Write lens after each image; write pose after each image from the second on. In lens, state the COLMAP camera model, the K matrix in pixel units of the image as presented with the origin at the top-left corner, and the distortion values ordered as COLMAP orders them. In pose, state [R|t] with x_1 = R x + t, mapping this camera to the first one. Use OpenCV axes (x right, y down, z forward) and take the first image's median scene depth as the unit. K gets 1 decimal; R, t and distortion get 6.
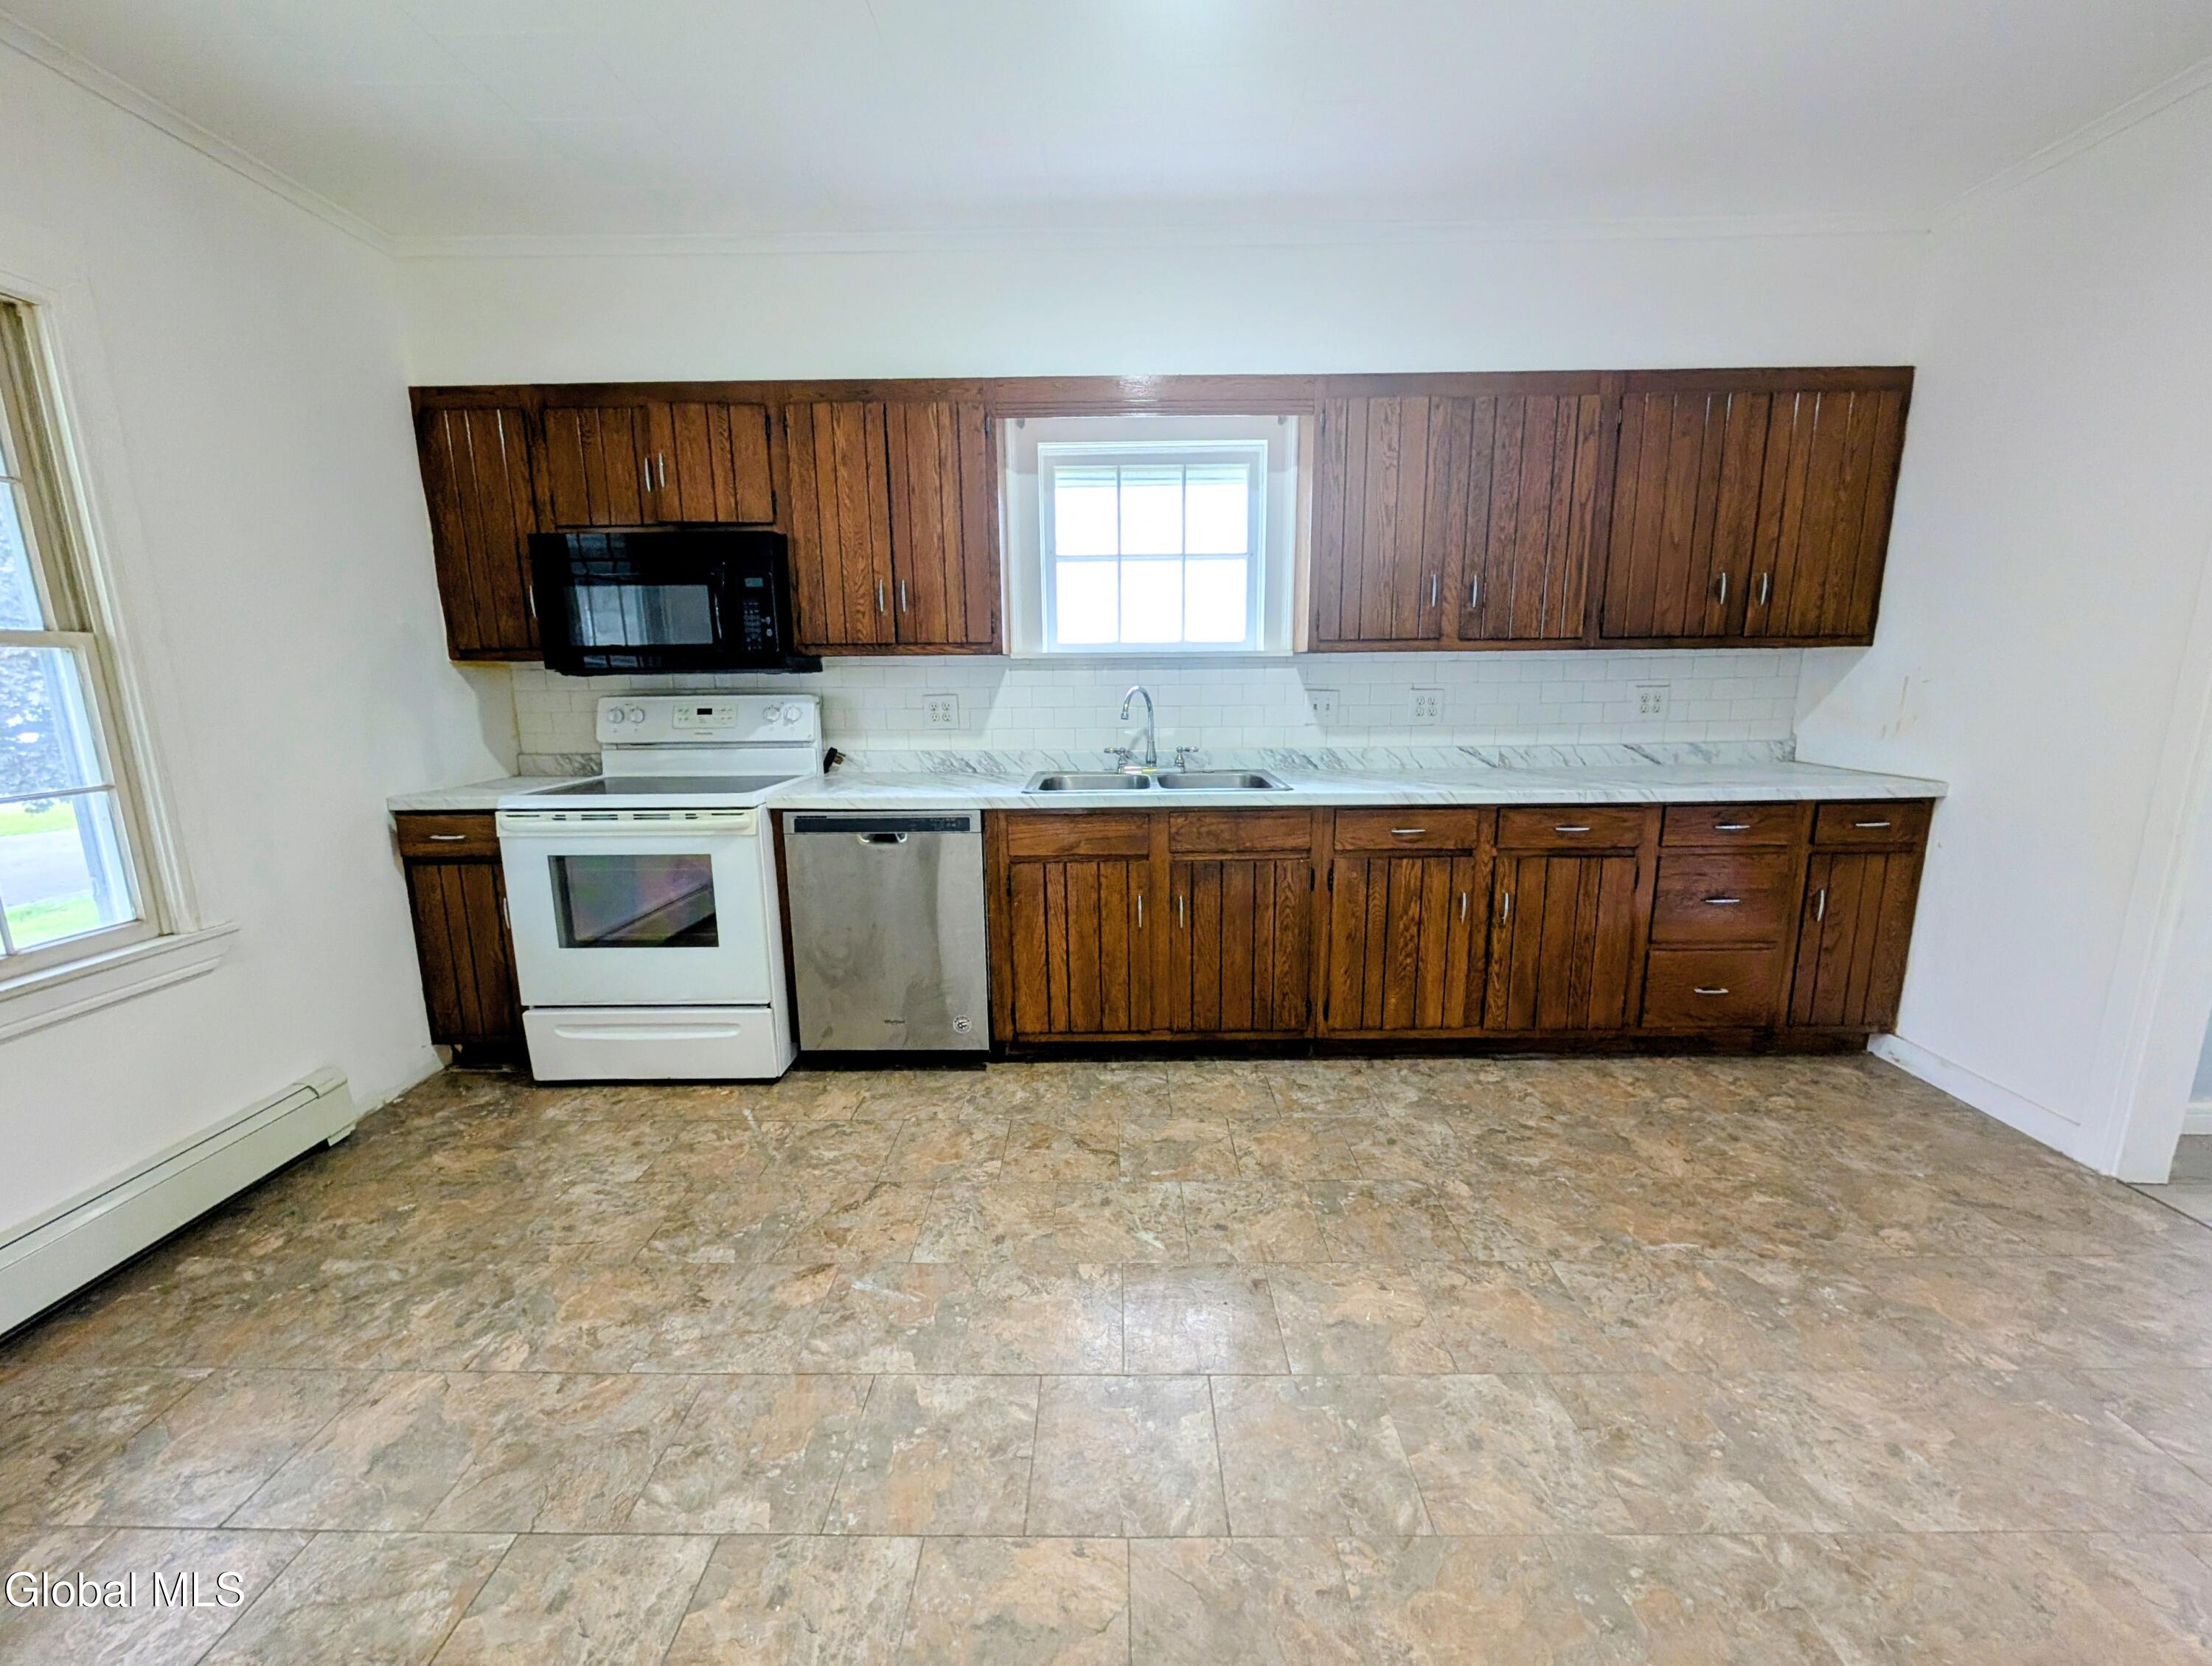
lens RADIAL K [[842.2, 0, 1124.9], [0, 842.2, 828.6], [0, 0, 1]] dist [-0.000436, 0.000668]
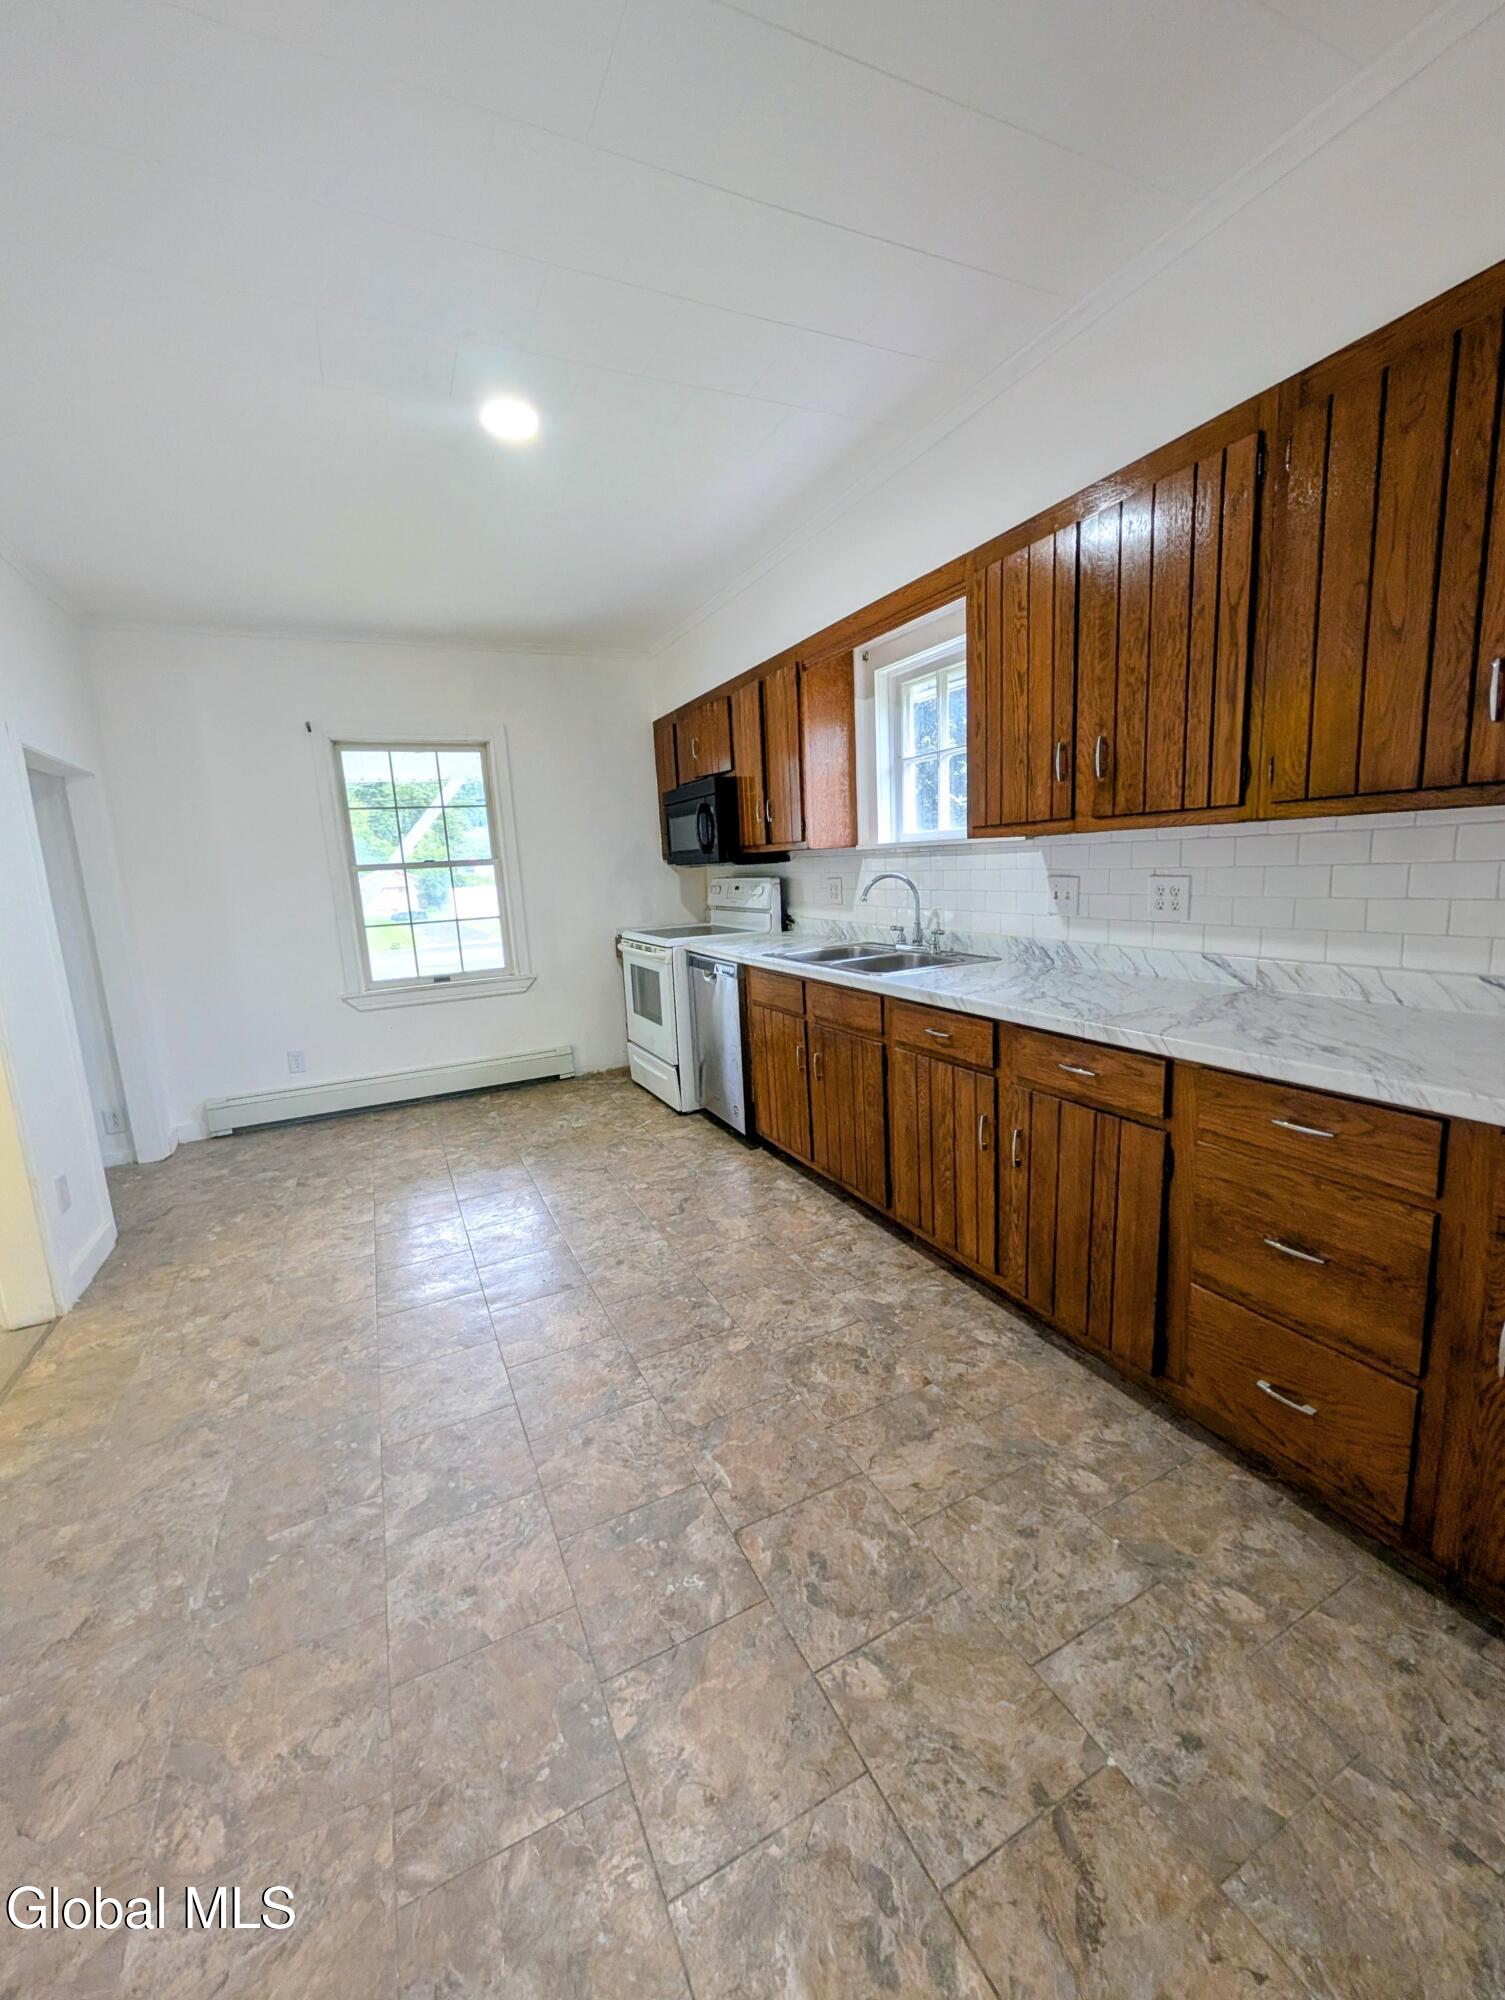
lens RADIAL K [[761.4, 0, 764.7], [0, 761.4, 988.6], [0, 0, 1]] dist [-0.000436, 0.000668]
pose [[0.479718, 0.132984, -0.867286, 0.952998], [-0.116700, 0.989336, 0.087148, -0.095925], [0.869627, 0.059406, 0.490122, 0.405684]]
